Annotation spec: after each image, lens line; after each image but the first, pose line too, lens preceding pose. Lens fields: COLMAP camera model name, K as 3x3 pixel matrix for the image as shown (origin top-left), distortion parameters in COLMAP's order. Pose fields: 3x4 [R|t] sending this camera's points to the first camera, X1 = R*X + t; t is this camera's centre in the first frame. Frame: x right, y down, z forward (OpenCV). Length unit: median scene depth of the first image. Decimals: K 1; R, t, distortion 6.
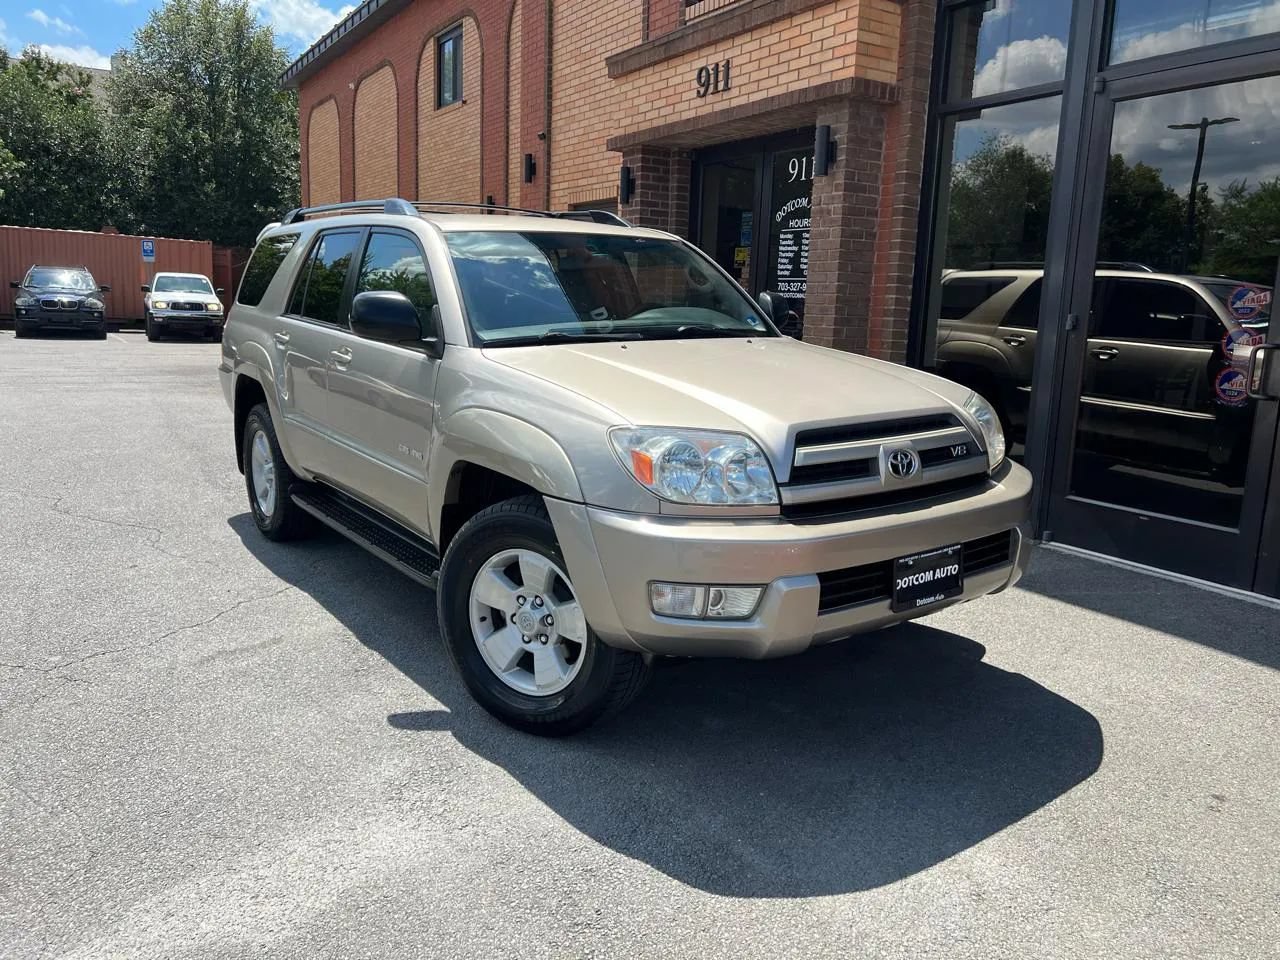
lens RADIAL K [[961.4, 0, 650.0], [0, 961.4, 469.8], [0, 0, 1]] dist [0.046763, -0.053619]
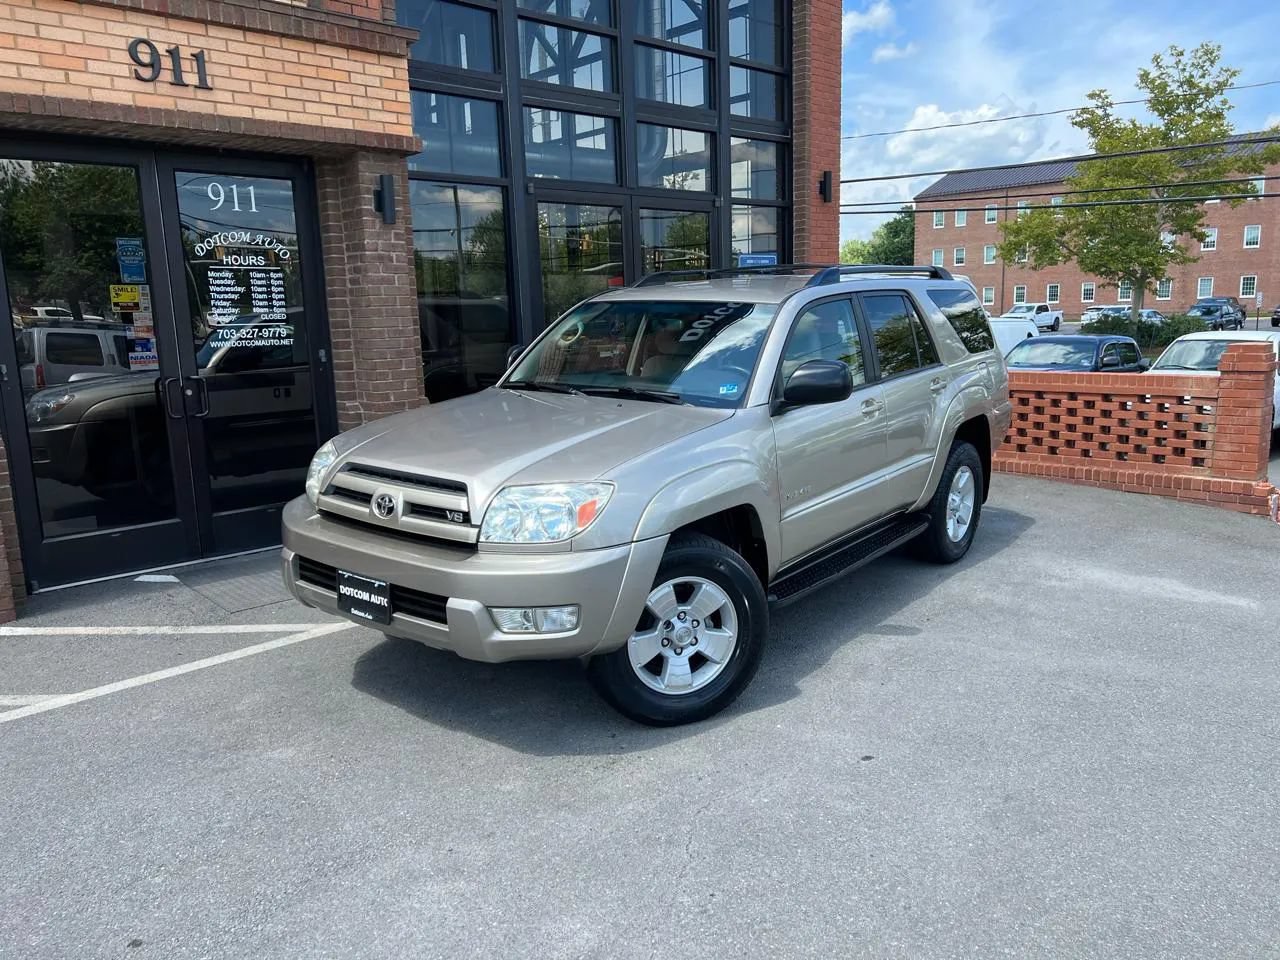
lens RADIAL K [[961.4, 0, 641.4], [0, 961.4, 485.2], [0, 0, 1]] dist [0.046763, -0.053619]
pose [[-0.207855, -0.208901, 0.955593, -0.910816], [0.186541, 0.950534, 0.248370, -0.245444], [-0.960208, 0.229882, -0.158604, 0.969555]]
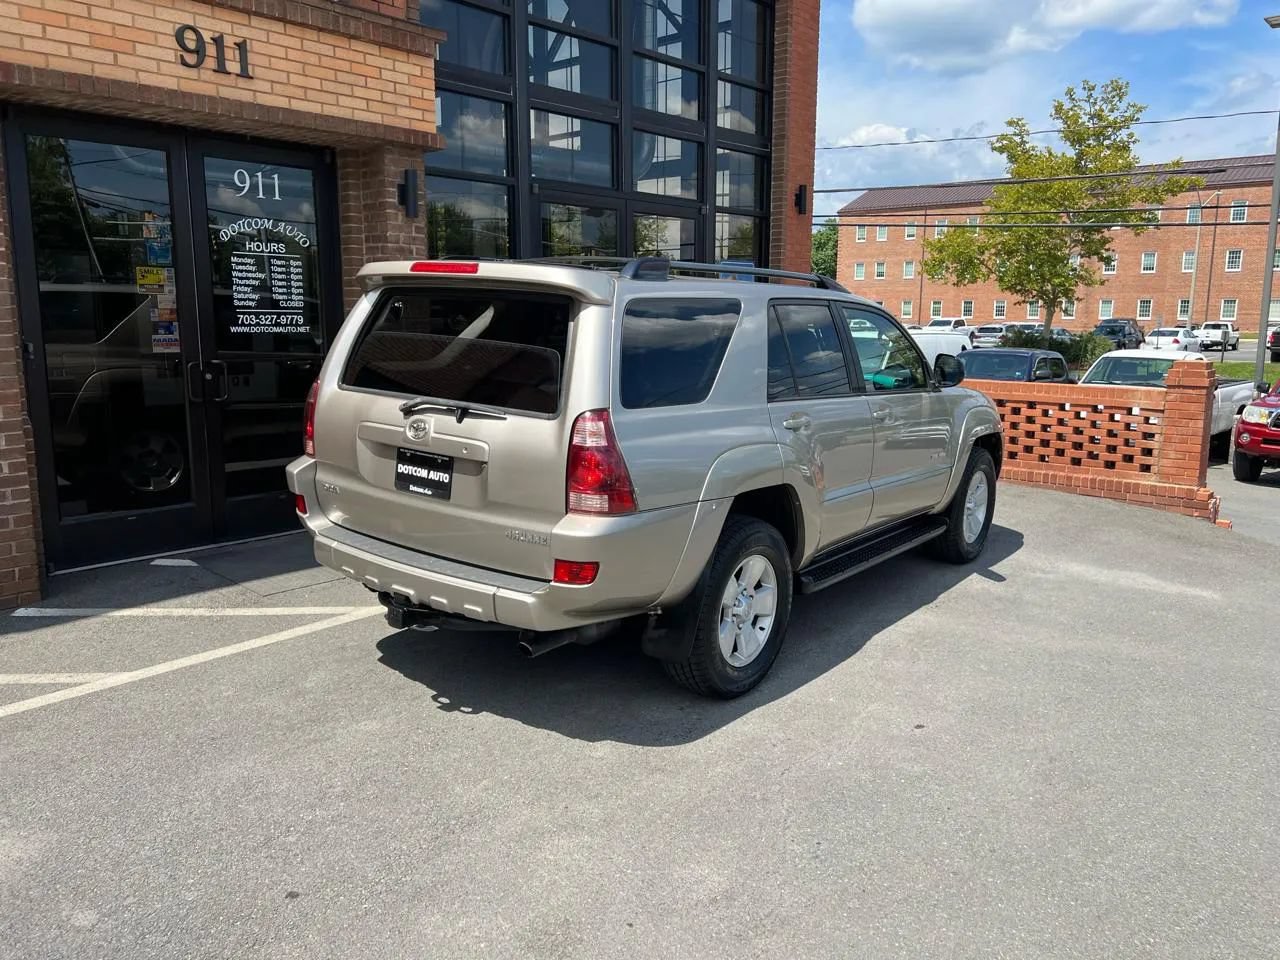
lens RADIAL K [[961.4, 0, 654.7], [0, 961.4, 469.8], [0, 0, 1]] dist [0.046763, -0.053619]
pose [[-0.294908, -0.197246, 0.934945, -0.927355], [0.144390, 0.958027, 0.247660, -0.263740], [-0.944553, 0.208034, -0.254050, 1.074048]]
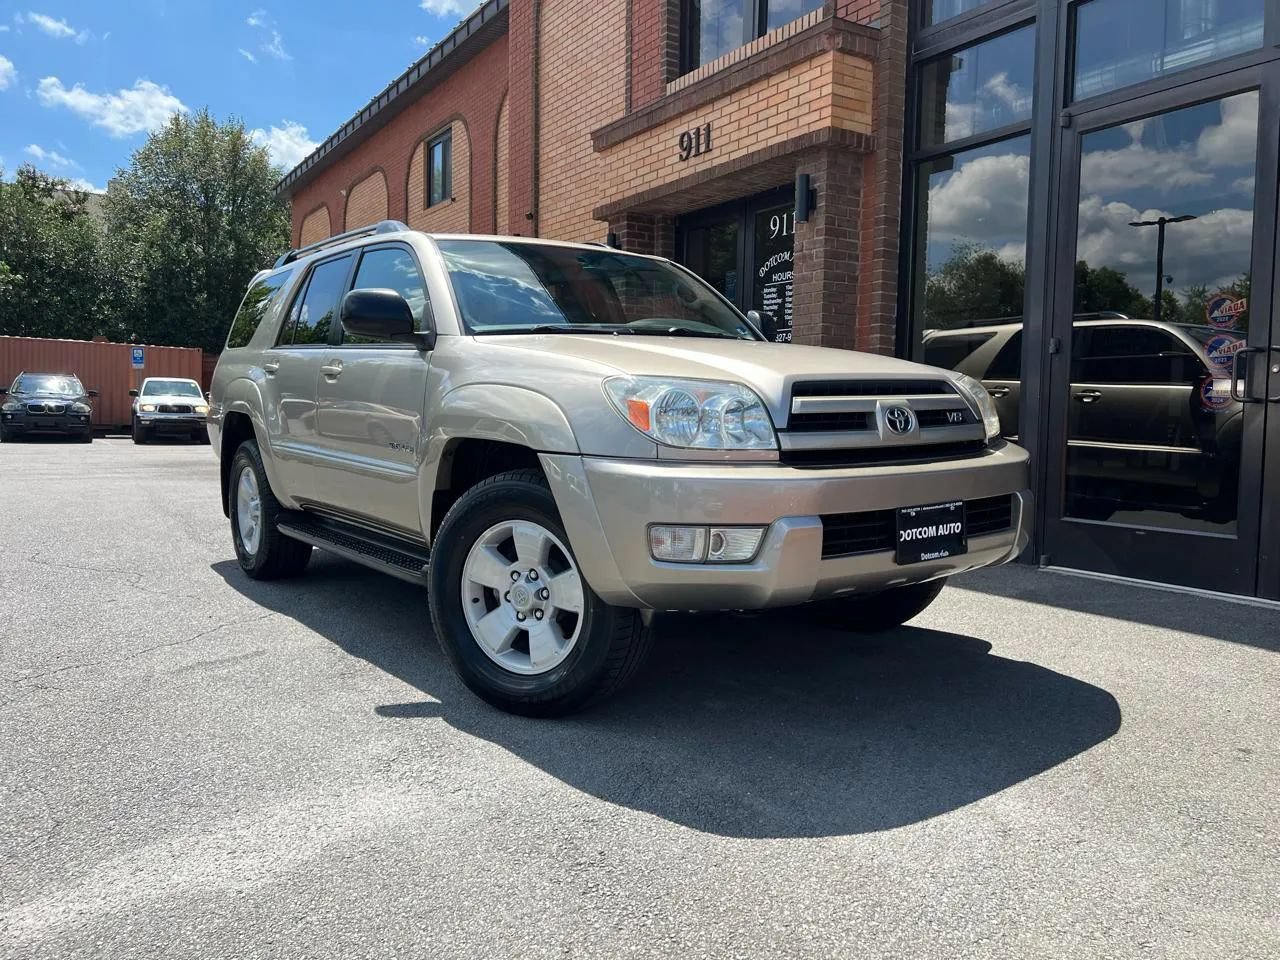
lens RADIAL K [[961.4, 0, 653.3], [0, 961.4, 470.3], [0, 0, 1]] dist [0.046763, -0.053619]
pose [[0.999667, -0.018827, 0.017624, -0.004824], [0.020697, 0.993408, -0.112750, 0.071000], [-0.015385, 0.113077, 0.993467, 0.010786]]
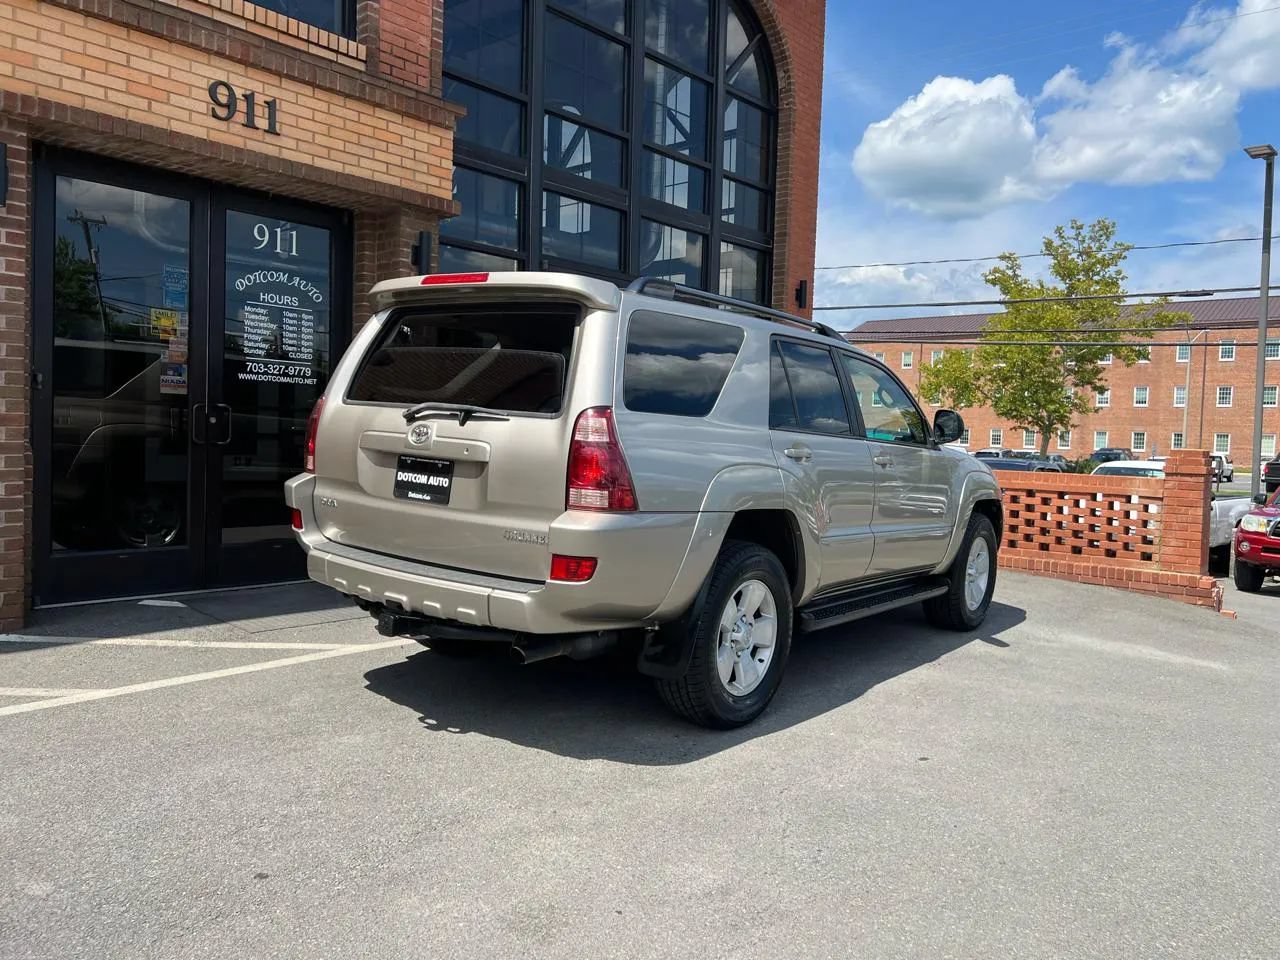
lens RADIAL K [[961.4, 0, 655.4], [0, 961.4, 472.1], [0, 0, 1]] dist [0.046763, -0.053619]
pose [[-0.293725, -0.087252, 0.951900, -0.934652], [0.118721, 0.984785, 0.126900, -0.196633], [-0.948489, 0.150284, -0.278897, 1.087524]]
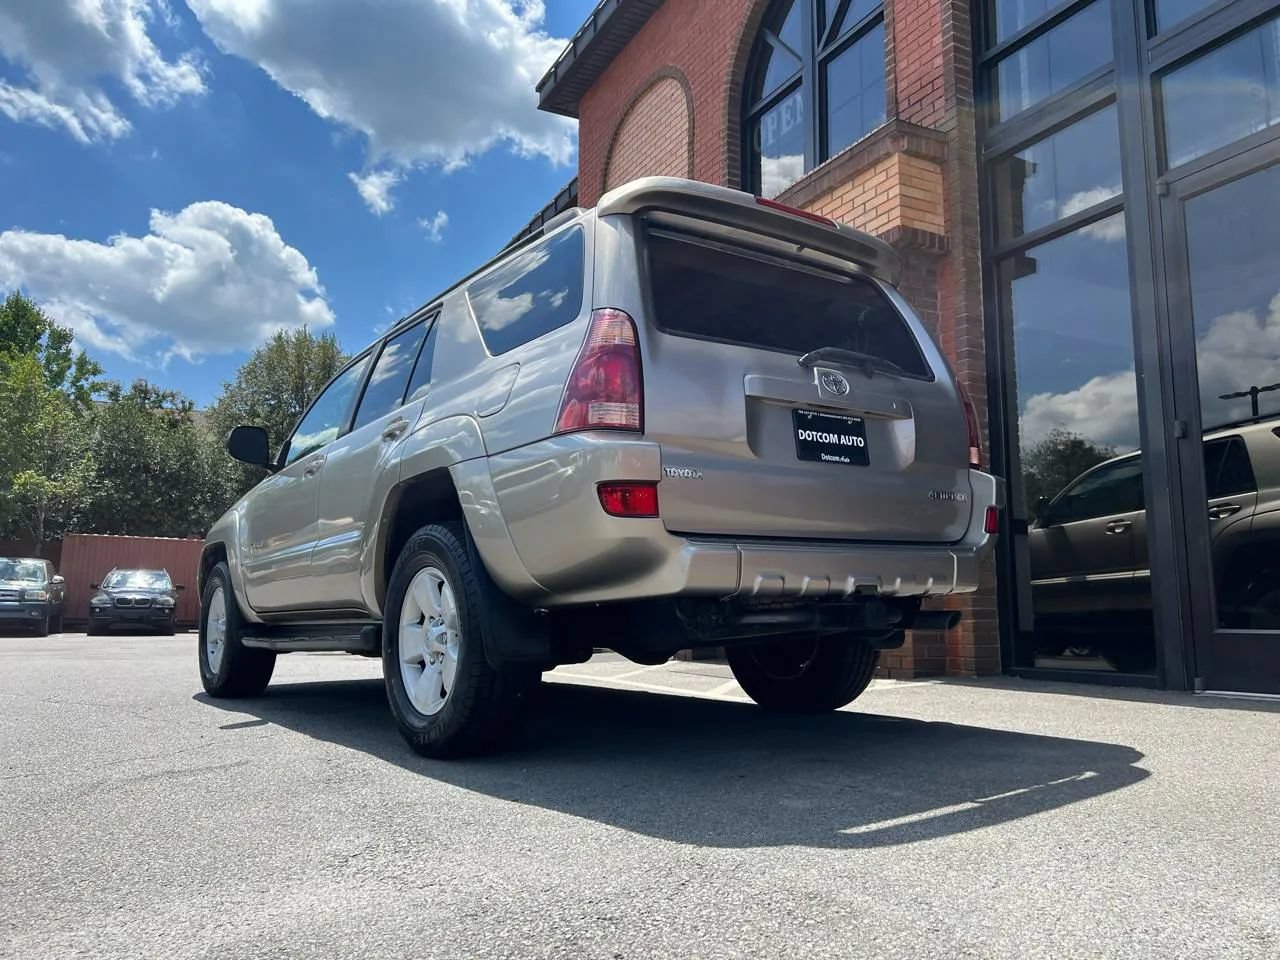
lens RADIAL K [[961.4, 0, 649.3], [0, 961.4, 470.4], [0, 0, 1]] dist [0.046763, -0.053619]
pose [[0.997212, -0.041825, -0.061793, 0.005696], [0.020016, 0.947727, -0.318453, 0.131798], [0.071882, 0.316328, 0.945923, 0.122229]]
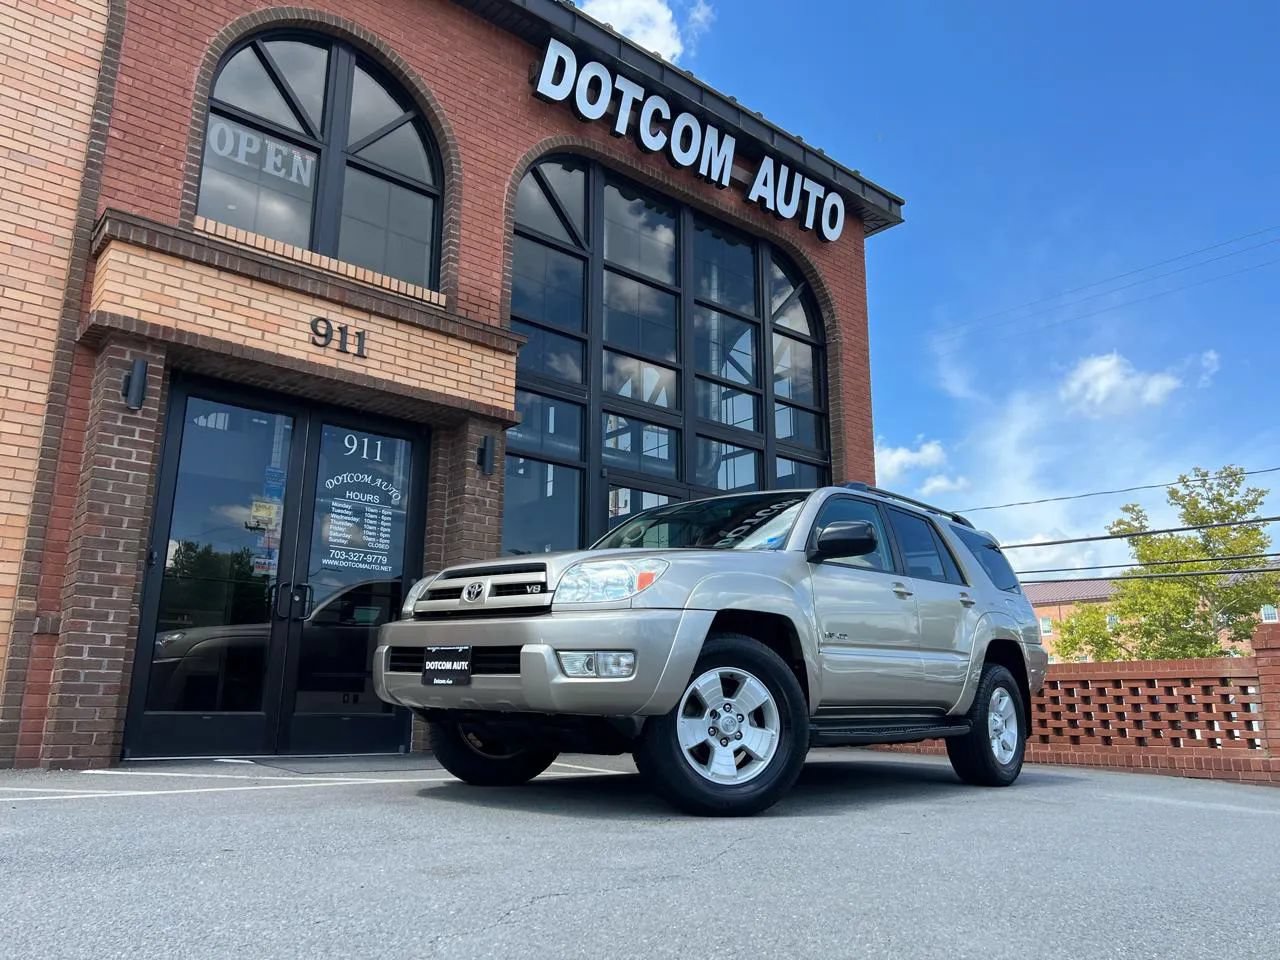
lens RADIAL K [[961.4, 0, 640.8], [0, 961.4, 478.7], [0, 0, 1]] dist [0.046763, -0.053619]
pose [[-0.149410, 0.200284, 0.968278, -1.022389], [0.154412, 0.971982, -0.177224, -0.053995], [-0.976644, 0.123035, -0.176150, 1.024512]]
